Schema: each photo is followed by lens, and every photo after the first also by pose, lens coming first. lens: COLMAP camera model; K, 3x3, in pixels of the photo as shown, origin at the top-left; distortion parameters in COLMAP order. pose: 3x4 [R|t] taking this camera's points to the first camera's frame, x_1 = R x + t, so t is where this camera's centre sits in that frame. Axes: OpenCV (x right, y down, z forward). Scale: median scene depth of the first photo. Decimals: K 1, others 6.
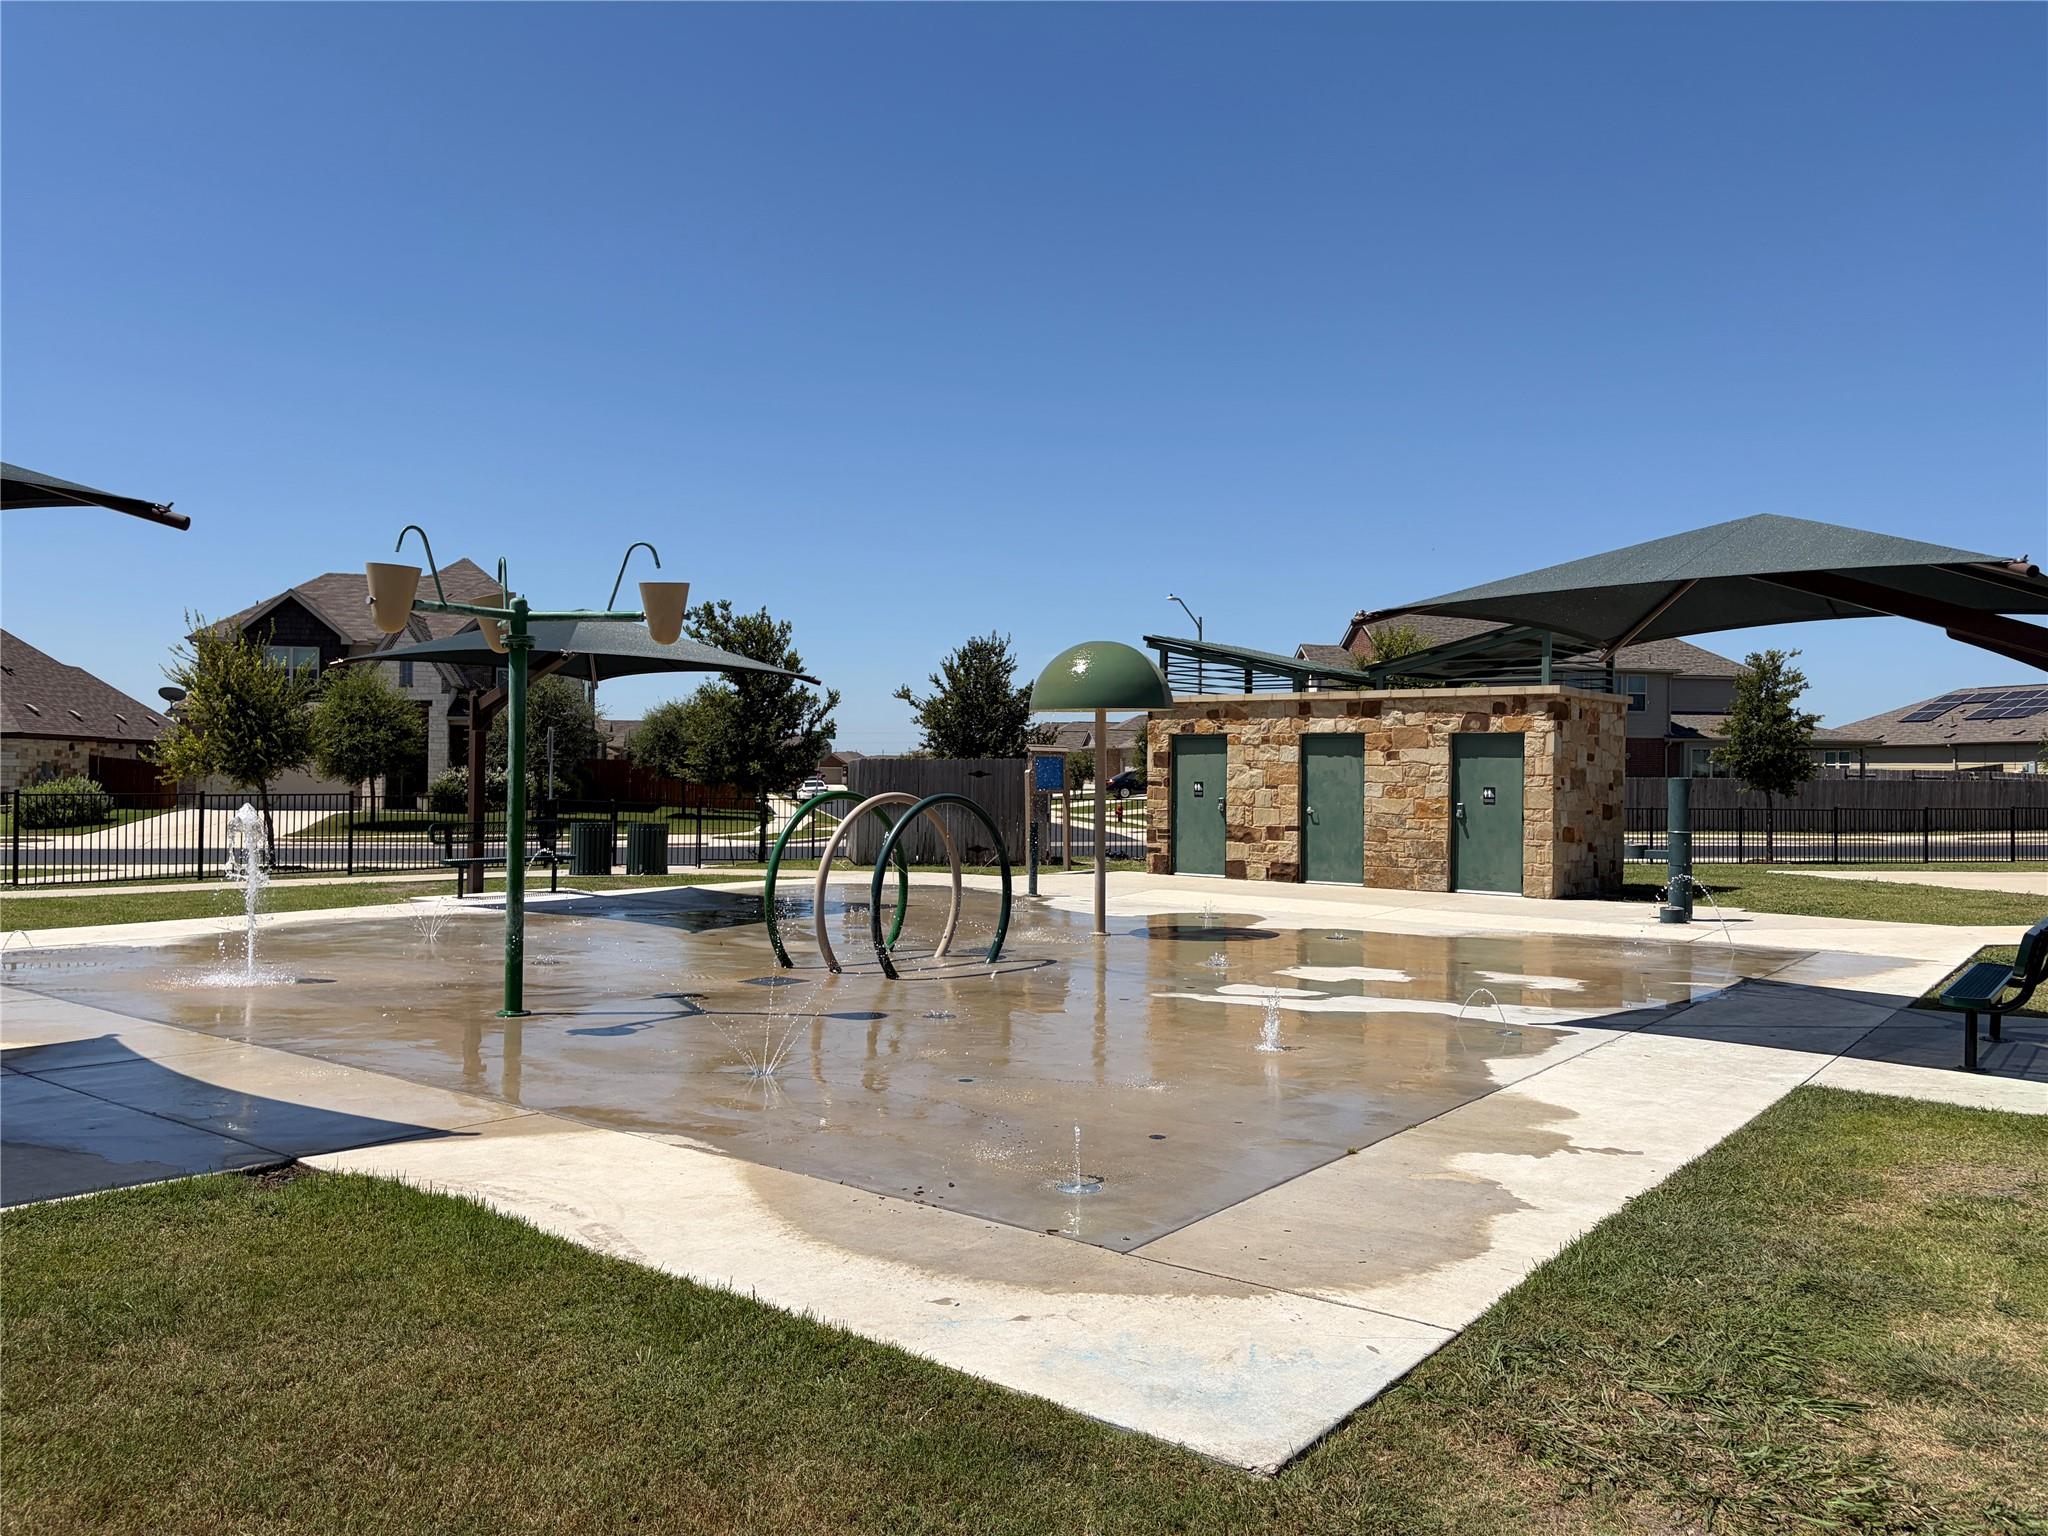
lens RADIAL K [[1567.2, 0, 953.5], [0, 1567.2, 758.1], [0, 0, 1]] dist [0.026472, -0.005829]
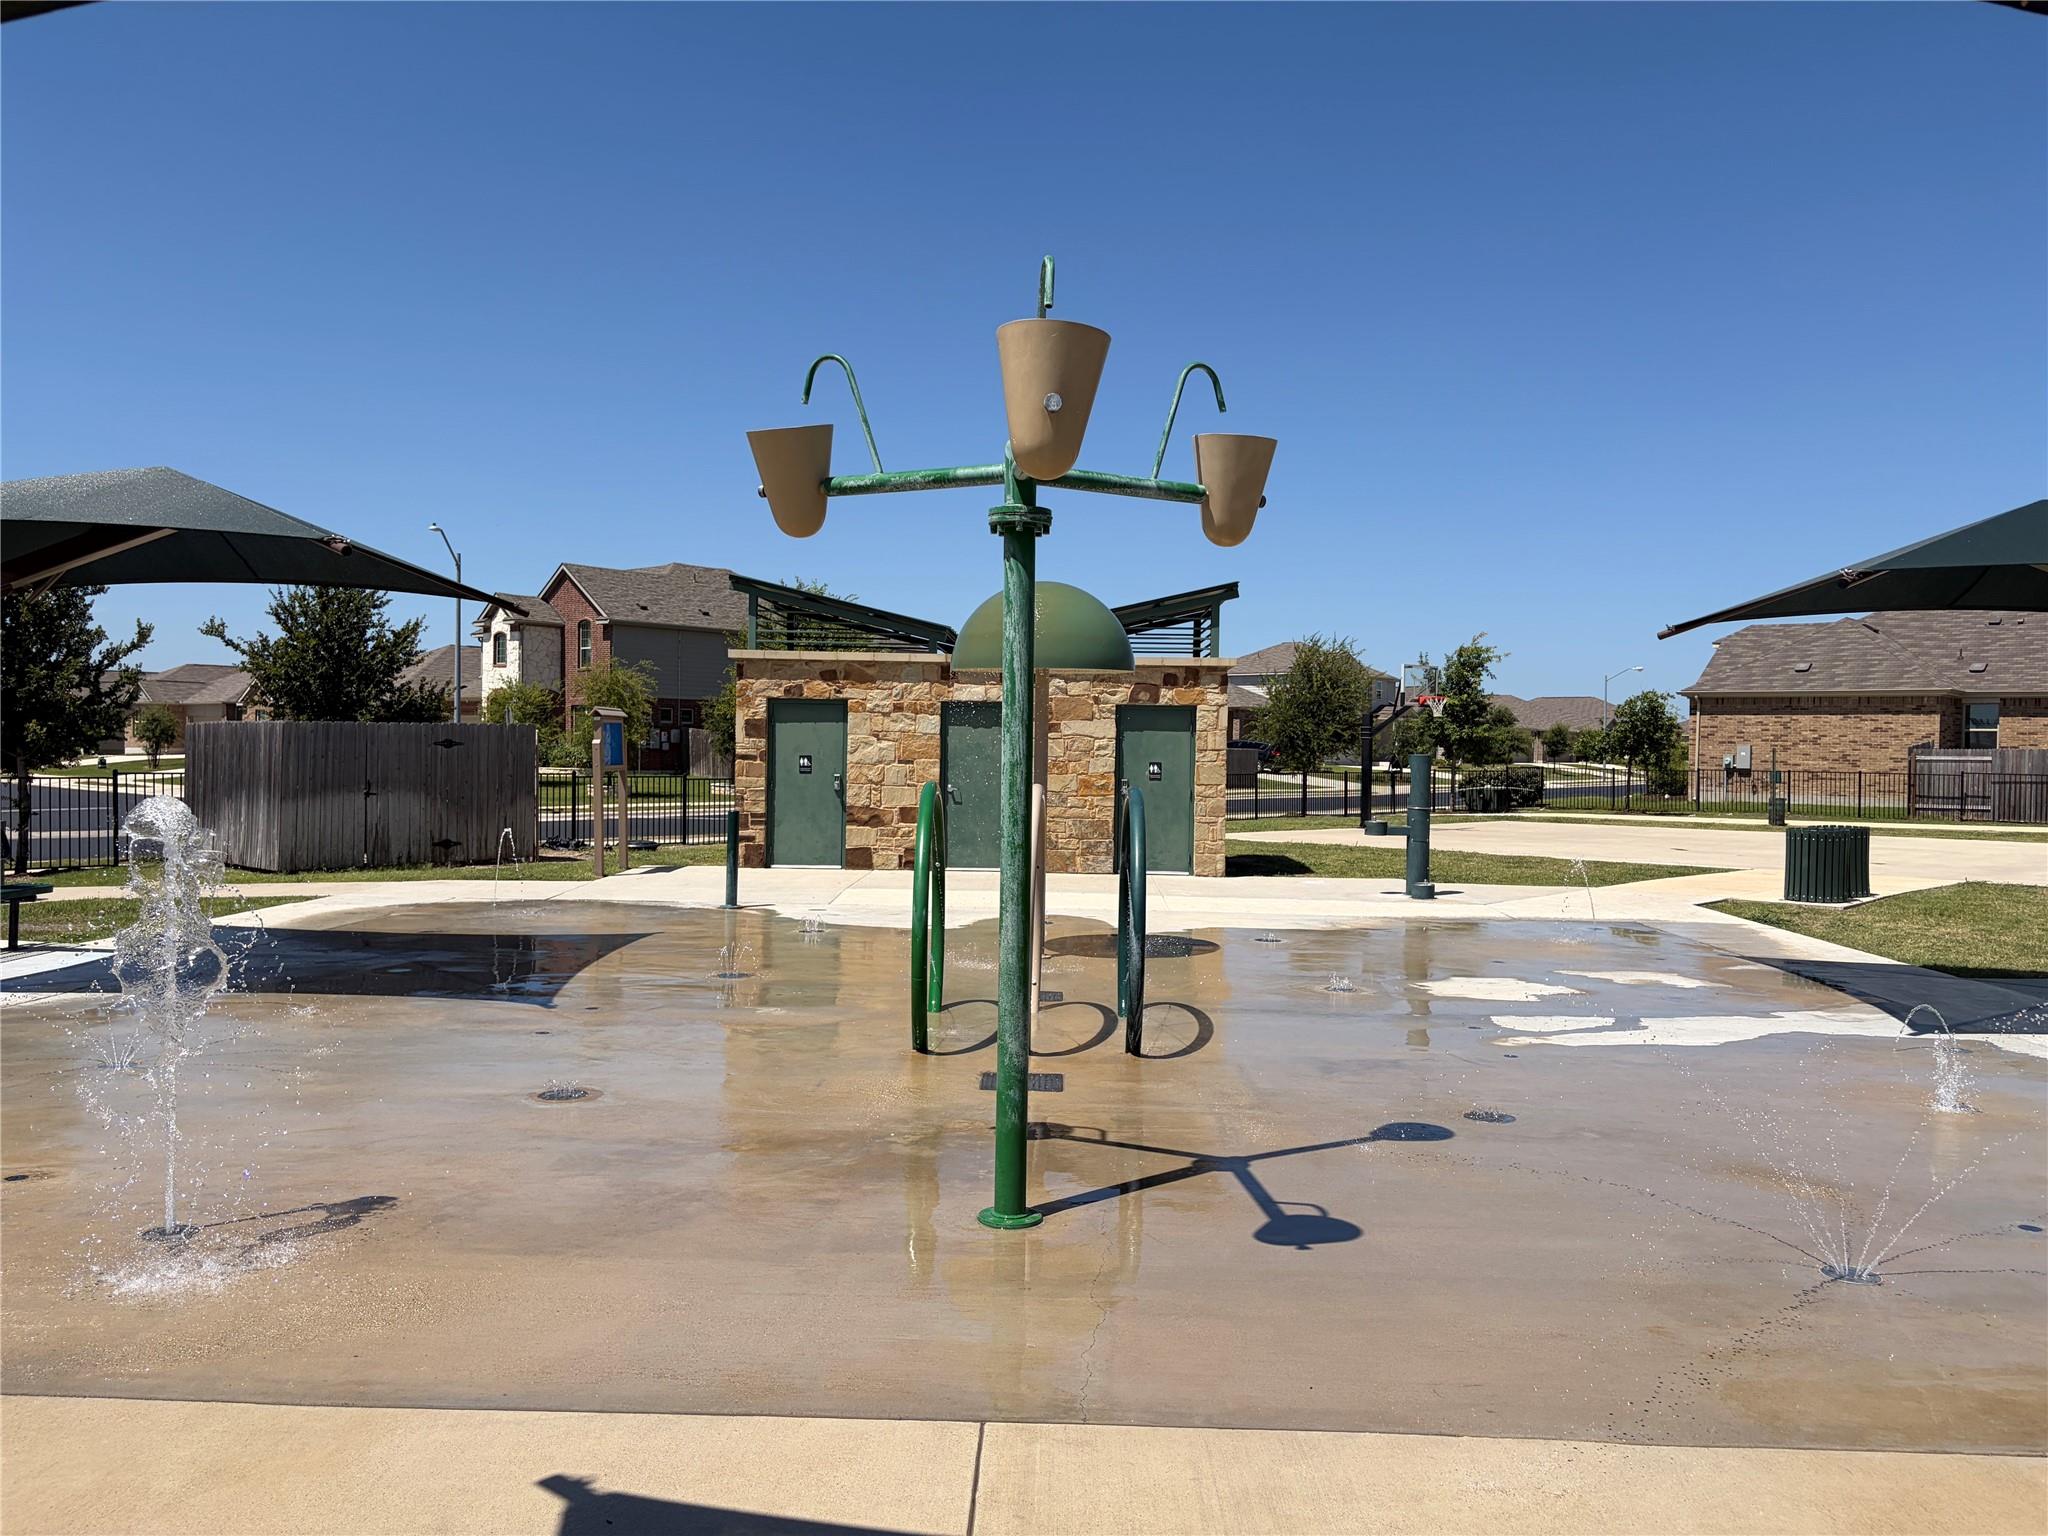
lens RADIAL K [[1567.2, 0, 1033.9], [0, 1567.2, 761.8], [0, 0, 1]] dist [0.026472, -0.005829]
pose [[0.778699, -0.004673, 0.627380, -0.285114], [-0.012753, 0.999648, 0.023274, -0.002658], [-0.627268, -0.026124, 0.778365, 0.281951]]
